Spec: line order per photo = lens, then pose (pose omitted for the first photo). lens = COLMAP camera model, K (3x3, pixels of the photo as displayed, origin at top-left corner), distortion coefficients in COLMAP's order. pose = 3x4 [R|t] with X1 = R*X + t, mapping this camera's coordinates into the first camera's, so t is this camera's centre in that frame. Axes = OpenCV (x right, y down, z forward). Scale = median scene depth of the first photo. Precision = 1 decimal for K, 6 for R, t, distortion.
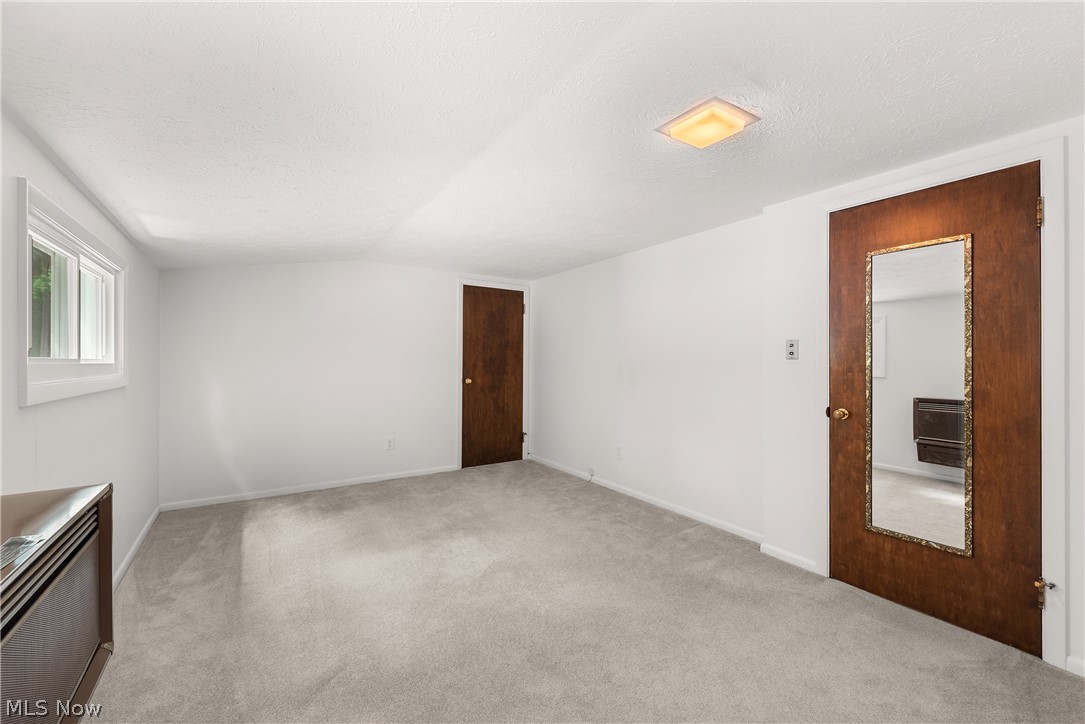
lens RADIAL K [[425.6, 0, 537.8], [0, 425.6, 362.5], [0, 0, 1]] dist [0.010564, -0.001702]
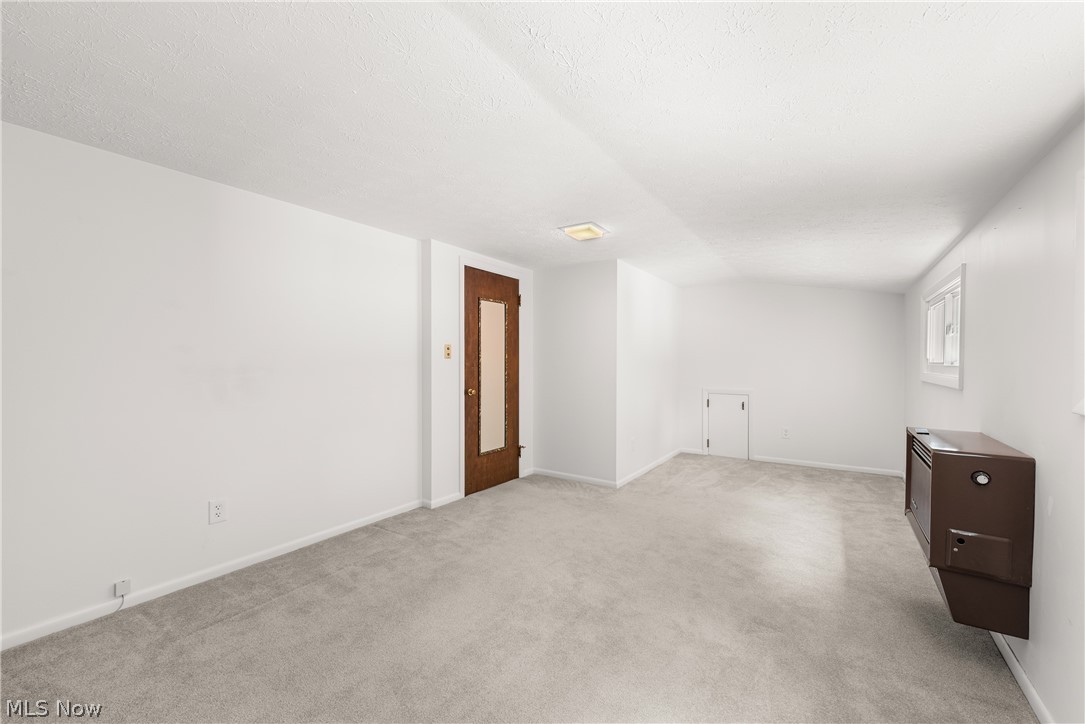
lens RADIAL K [[425.6, 0, 544.2], [0, 425.6, 362.4], [0, 0, 1]] dist [0.010564, -0.001702]
pose [[-0.371713, -0.007610, 0.928316, -0.919199], [-0.003583, 0.999971, 0.006763, -0.005794], [-0.928341, -0.000812, -0.371730, 1.366993]]
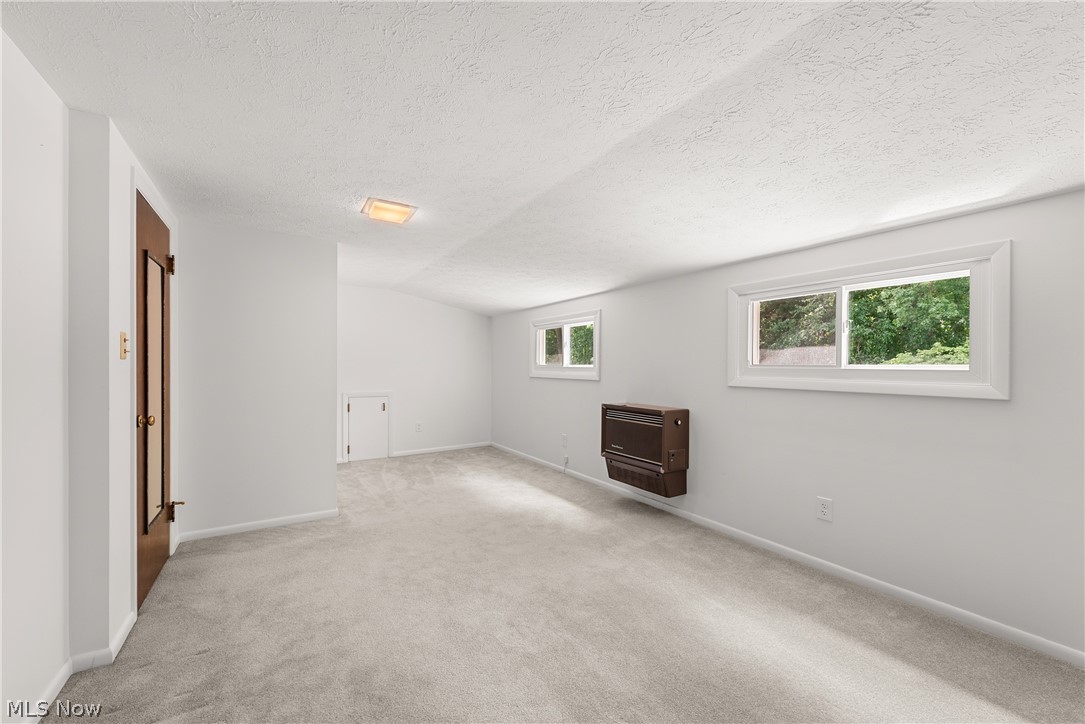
lens RADIAL K [[425.6, 0, 543.4], [0, 425.6, 365.0], [0, 0, 1]] dist [0.010564, -0.001702]
pose [[-0.998115, -0.005659, 0.061115, -0.169311], [-0.005521, 0.999982, 0.002420, -0.004427], [-0.061128, 0.002078, -0.998128, 1.885594]]
